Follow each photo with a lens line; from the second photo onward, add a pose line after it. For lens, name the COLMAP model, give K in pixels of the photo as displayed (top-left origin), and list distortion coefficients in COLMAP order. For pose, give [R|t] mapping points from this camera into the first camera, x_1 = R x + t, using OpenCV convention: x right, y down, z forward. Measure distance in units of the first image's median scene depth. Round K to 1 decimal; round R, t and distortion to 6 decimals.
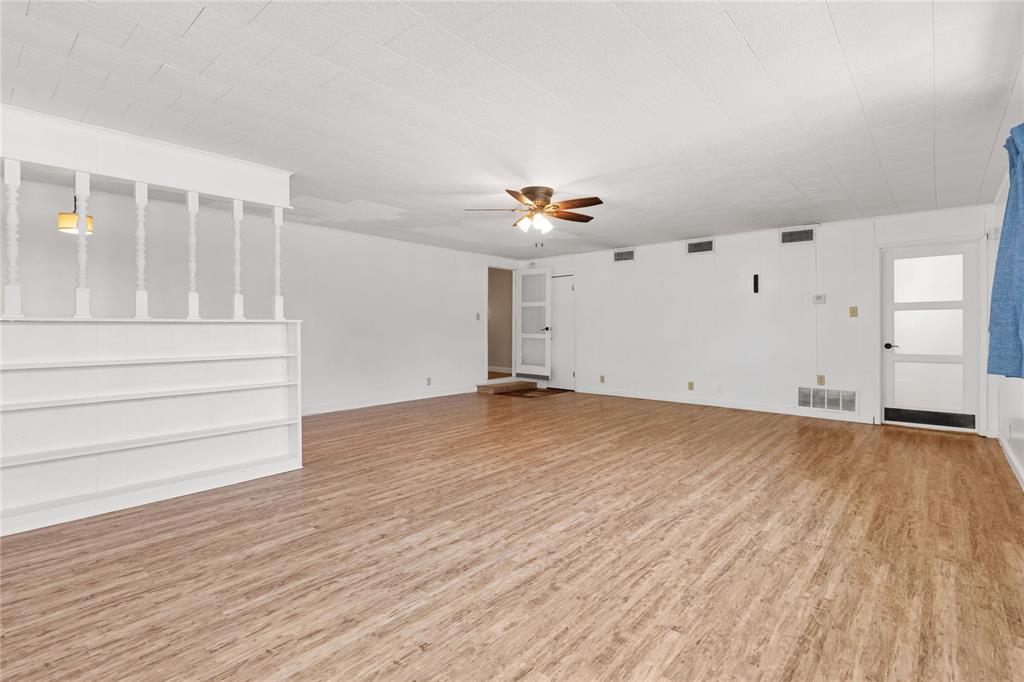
lens RADIAL K [[462.0, 0, 506.5], [0, 462.0, 329.9], [0, 0, 1]] dist [0.004427, -0.000359]
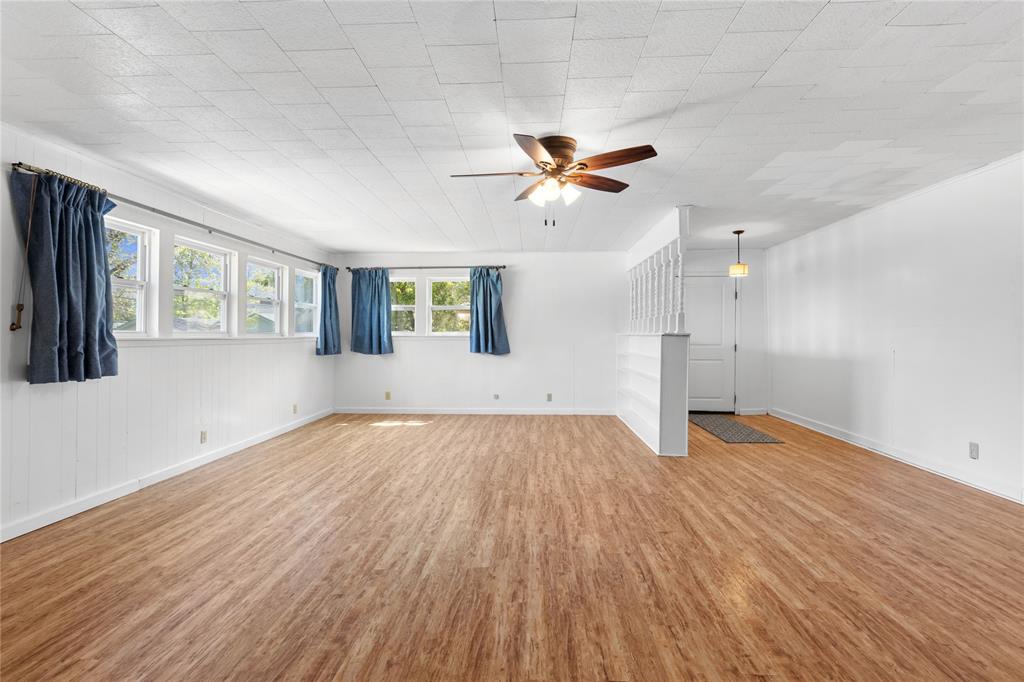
lens RADIAL K [[462.0, 0, 506.5], [0, 462.0, 329.9], [0, 0, 1]] dist [0.004427, -0.000359]
pose [[-0.763956, -0.006757, -0.645233, 0.822216], [-0.004410, 0.999976, -0.005250, -0.026993], [0.645253, -0.001165, -0.763968, 2.144978]]
